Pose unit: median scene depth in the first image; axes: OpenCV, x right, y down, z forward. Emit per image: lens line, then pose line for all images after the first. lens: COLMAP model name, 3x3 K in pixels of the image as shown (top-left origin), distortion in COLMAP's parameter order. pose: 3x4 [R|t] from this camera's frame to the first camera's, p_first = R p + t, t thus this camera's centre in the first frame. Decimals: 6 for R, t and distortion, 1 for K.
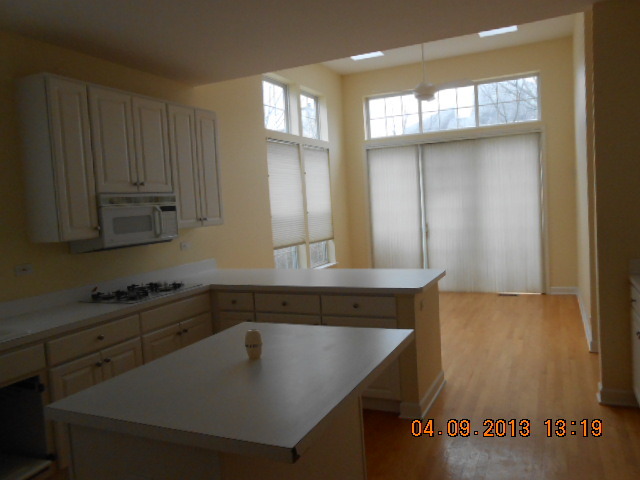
lens RADIAL K [[500.5, 0, 320.0], [0, 500.5, 240.0], [0, 0, 1]] dist [0.000510, -0.000088]
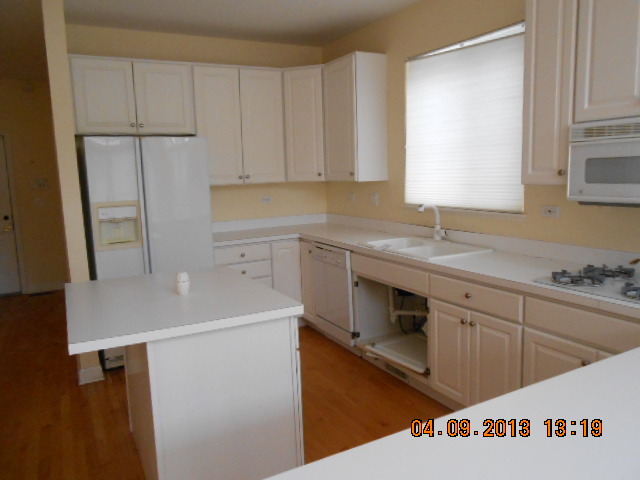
lens RADIAL K [[500.5, 0, 320.0], [0, 500.5, 240.0], [0, 0, 1]] dist [0.000510, -0.000088]
pose [[-0.605394, 0.190407, -0.772815, 0.356830], [0.015719, 0.973634, 0.227572, -0.099957], [0.795771, 0.125623, -0.592426, 1.168487]]
